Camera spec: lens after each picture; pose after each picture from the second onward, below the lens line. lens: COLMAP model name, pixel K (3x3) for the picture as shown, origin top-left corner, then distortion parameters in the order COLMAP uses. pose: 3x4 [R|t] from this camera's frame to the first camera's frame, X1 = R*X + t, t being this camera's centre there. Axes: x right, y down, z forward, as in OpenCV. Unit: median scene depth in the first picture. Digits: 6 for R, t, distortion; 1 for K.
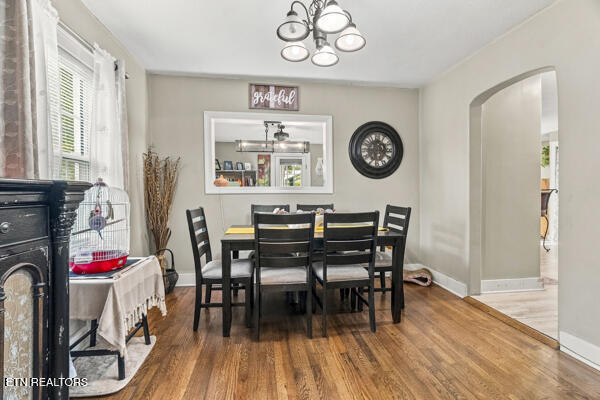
lens RADIAL K [[266.5, 0, 300.0], [0, 266.5, 200.0], [0, 0, 1]] dist [-0.002703, -0.000480]
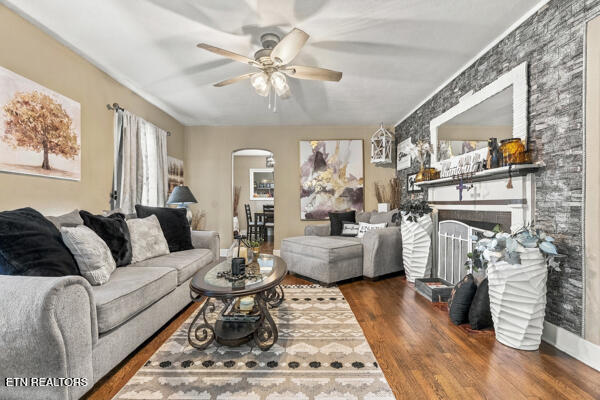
lens RADIAL K [[266.5, 0, 300.0], [0, 266.5, 200.0], [0, 0, 1]] dist [-0.002703, -0.000480]
pose [[0.989471, -0.001620, -0.144725, 0.738836], [-0.003081, 0.999475, -0.032248, 0.079555], [0.144701, 0.032354, 0.988946, -2.189930]]
